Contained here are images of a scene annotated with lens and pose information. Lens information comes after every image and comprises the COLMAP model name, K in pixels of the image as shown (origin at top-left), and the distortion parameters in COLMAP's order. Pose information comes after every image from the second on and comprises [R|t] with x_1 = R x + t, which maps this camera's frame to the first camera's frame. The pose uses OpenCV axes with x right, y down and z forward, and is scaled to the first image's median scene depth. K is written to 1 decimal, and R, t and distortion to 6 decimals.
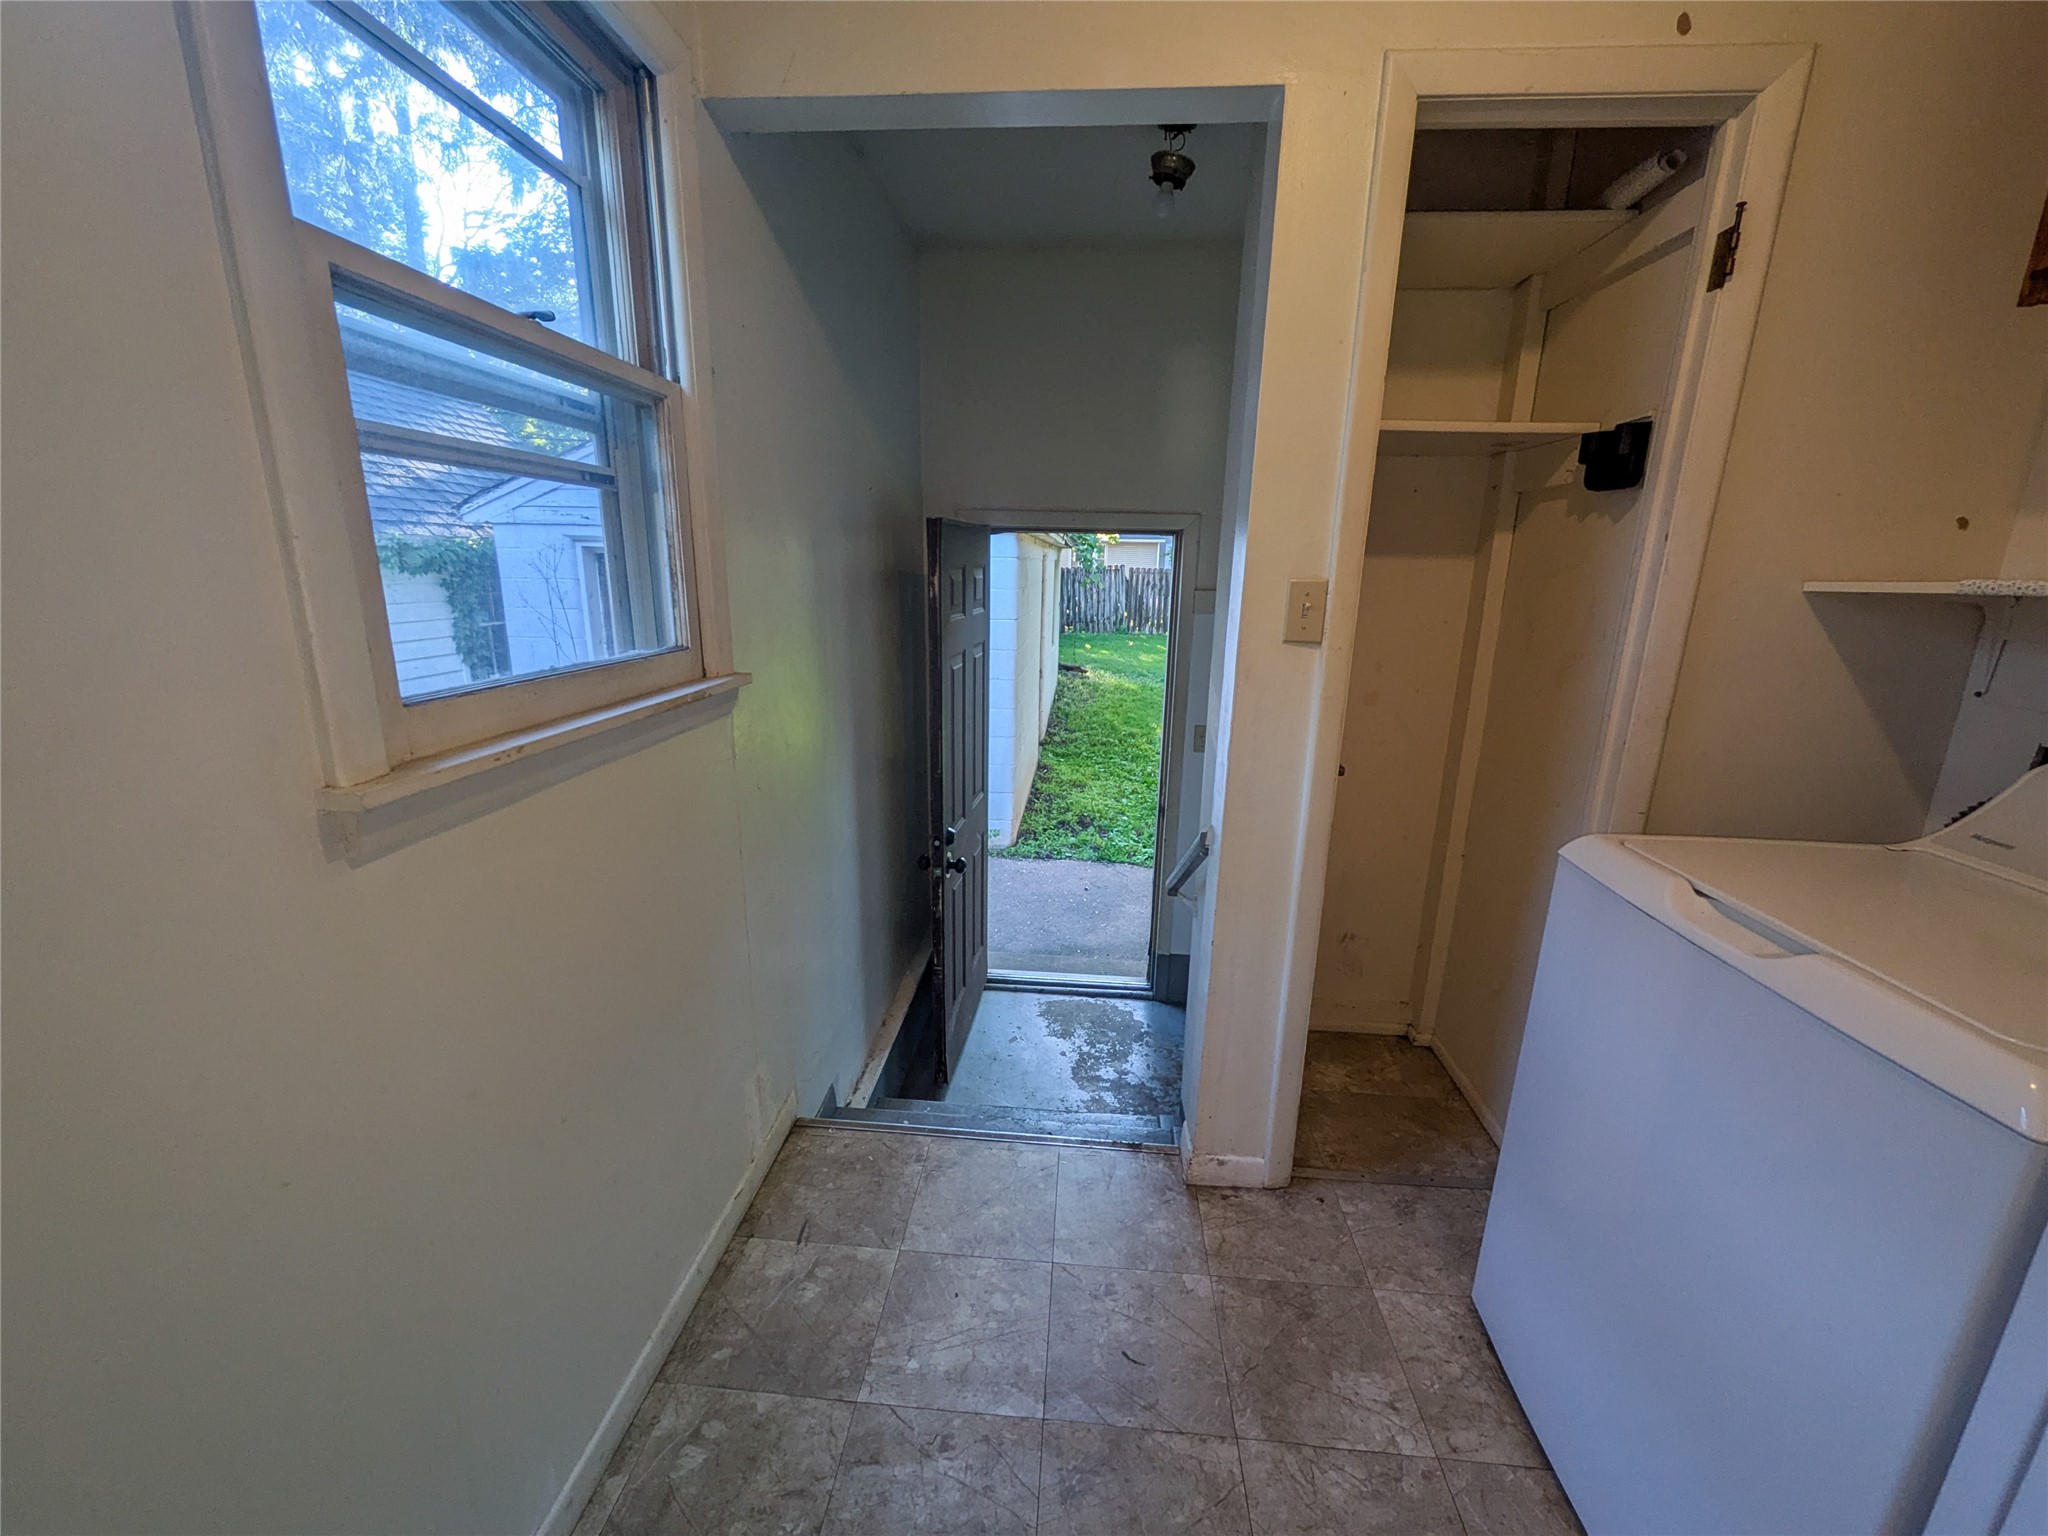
lens RADIAL K [[813.3, 0, 1022.1], [0, 813.3, 771.0], [0, 0, 1]] dist [-0.000185, -0.000071]
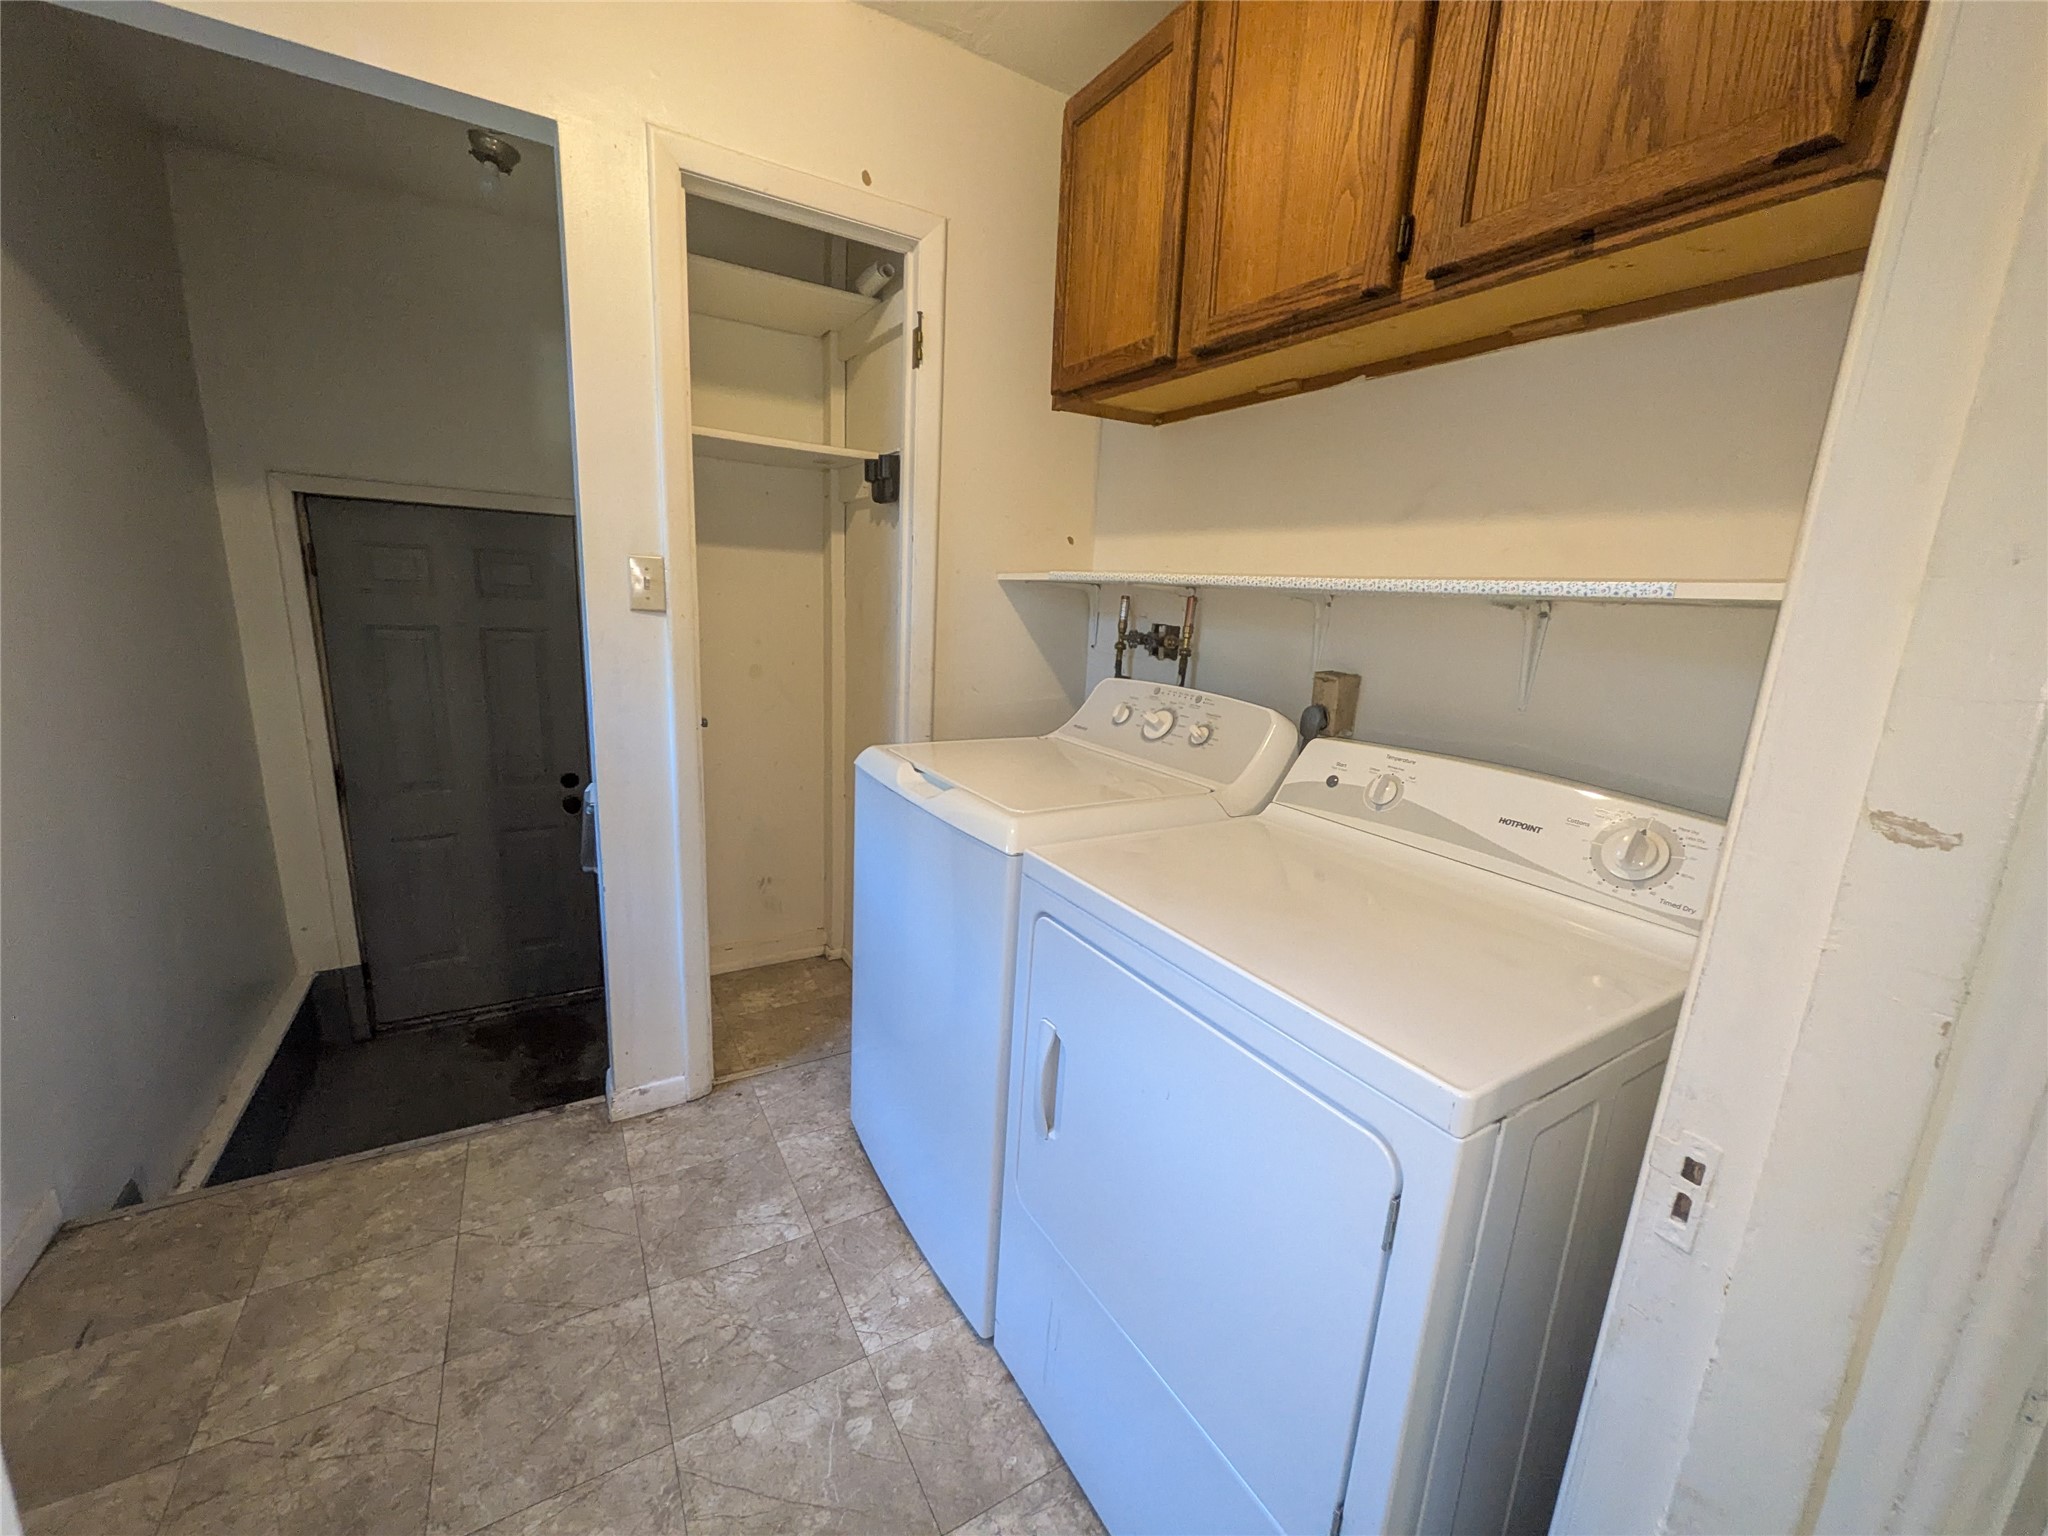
lens RADIAL K [[813.3, 0, 1024.8], [0, 813.3, 771.5], [0, 0, 1]] dist [-0.000185, -0.000071]
pose [[0.815153, -0.099991, 0.570550, 0.097669], [0.103981, 0.994248, 0.025687, 0.094581], [-0.569836, 0.038388, 0.820861, -0.244136]]
